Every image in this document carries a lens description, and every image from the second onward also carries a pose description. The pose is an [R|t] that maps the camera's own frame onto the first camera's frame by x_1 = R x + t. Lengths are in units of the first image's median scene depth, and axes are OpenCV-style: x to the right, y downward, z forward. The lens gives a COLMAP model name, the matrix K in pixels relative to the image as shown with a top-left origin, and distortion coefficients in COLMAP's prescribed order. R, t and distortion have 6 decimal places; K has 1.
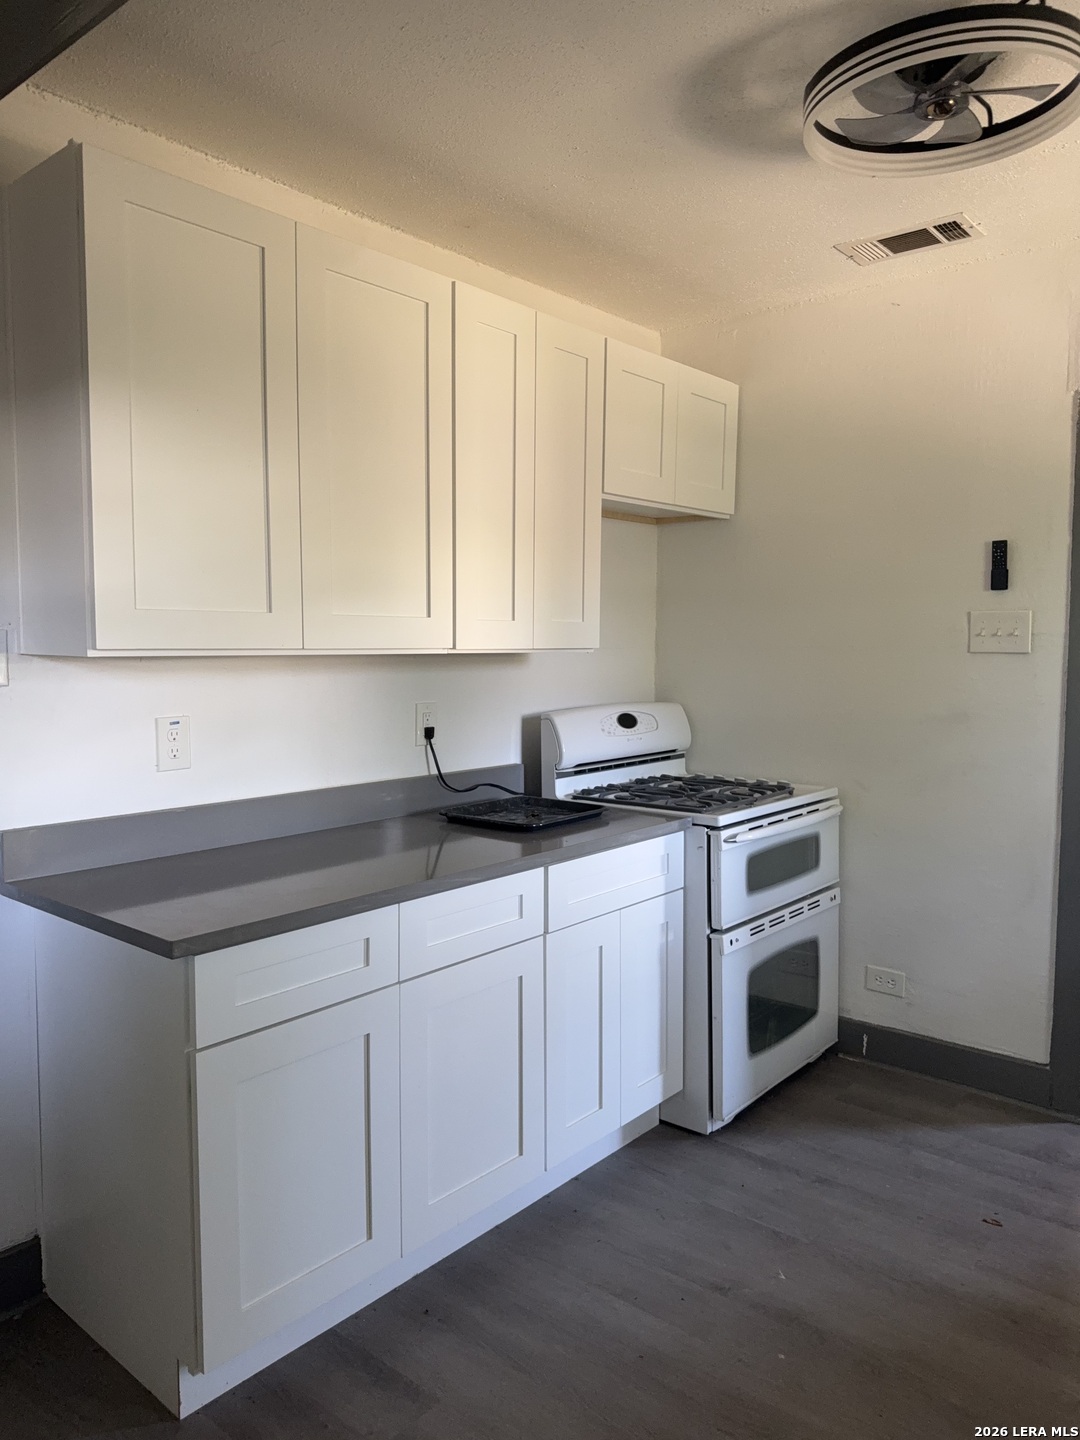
lens RADIAL K [[1024.9, 0, 538.9], [0, 1024.9, 720.1], [0, 0, 1]] dist [0.039178, -0.029689]
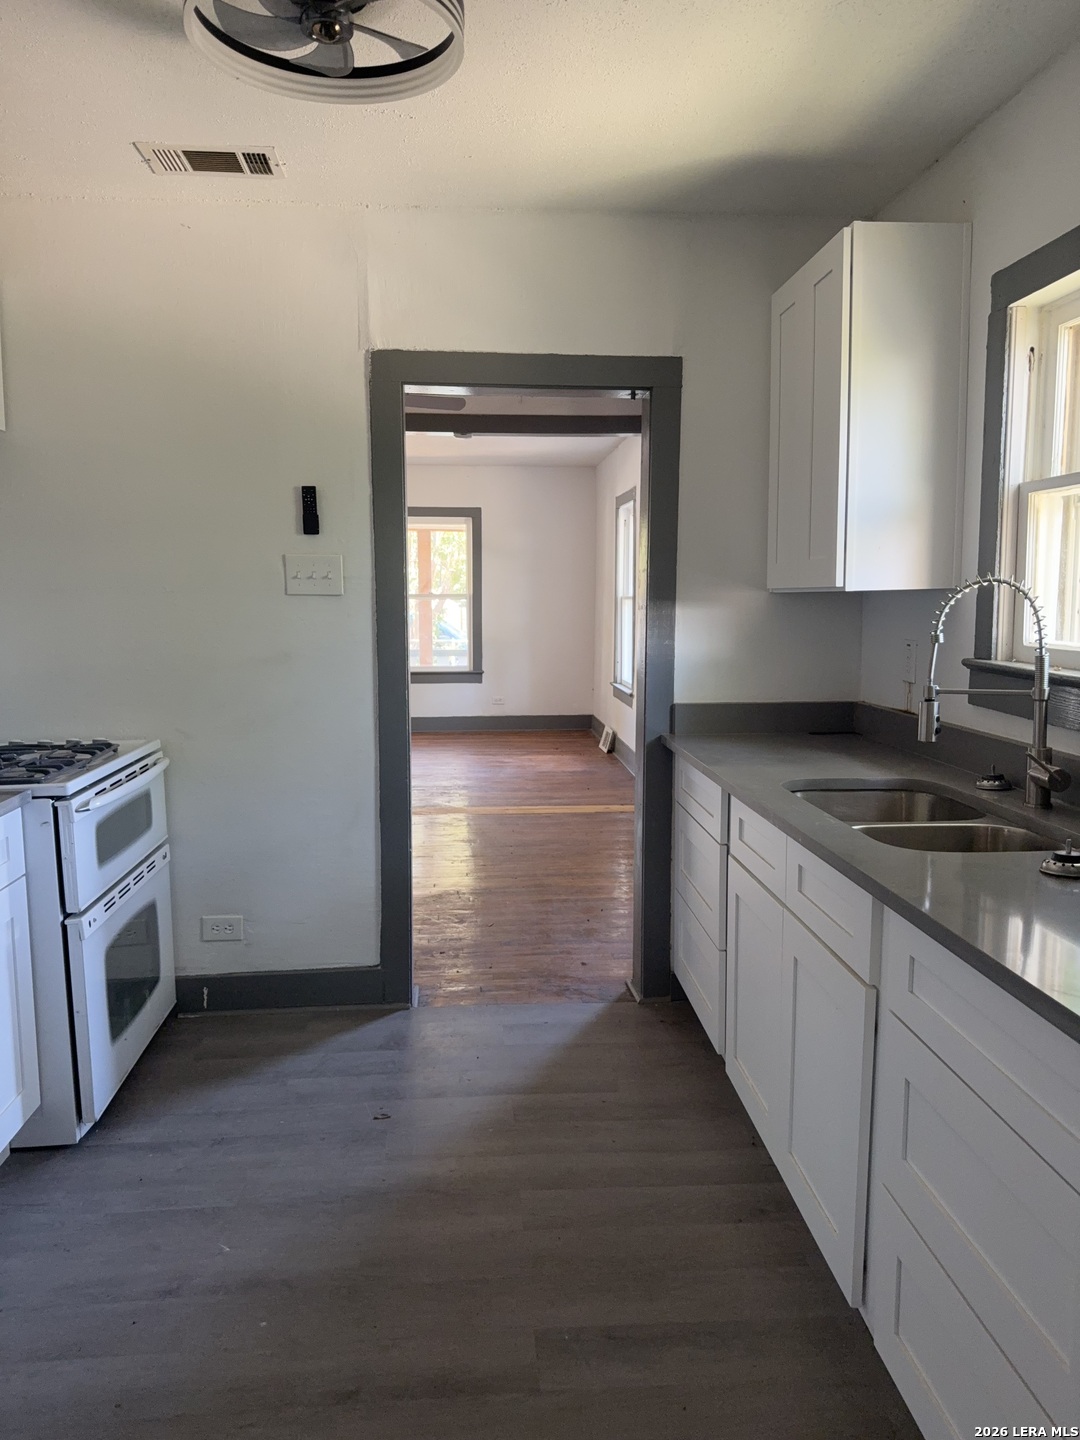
lens RADIAL K [[1024.9, 0, 538.3], [0, 1024.9, 722.8], [0, 0, 1]] dist [0.039178, -0.029689]
pose [[0.719797, -0.092743, 0.687961, -0.126769], [0.058722, 0.995618, 0.072779, 0.002006], [-0.691696, -0.011987, 0.722089, 0.089449]]
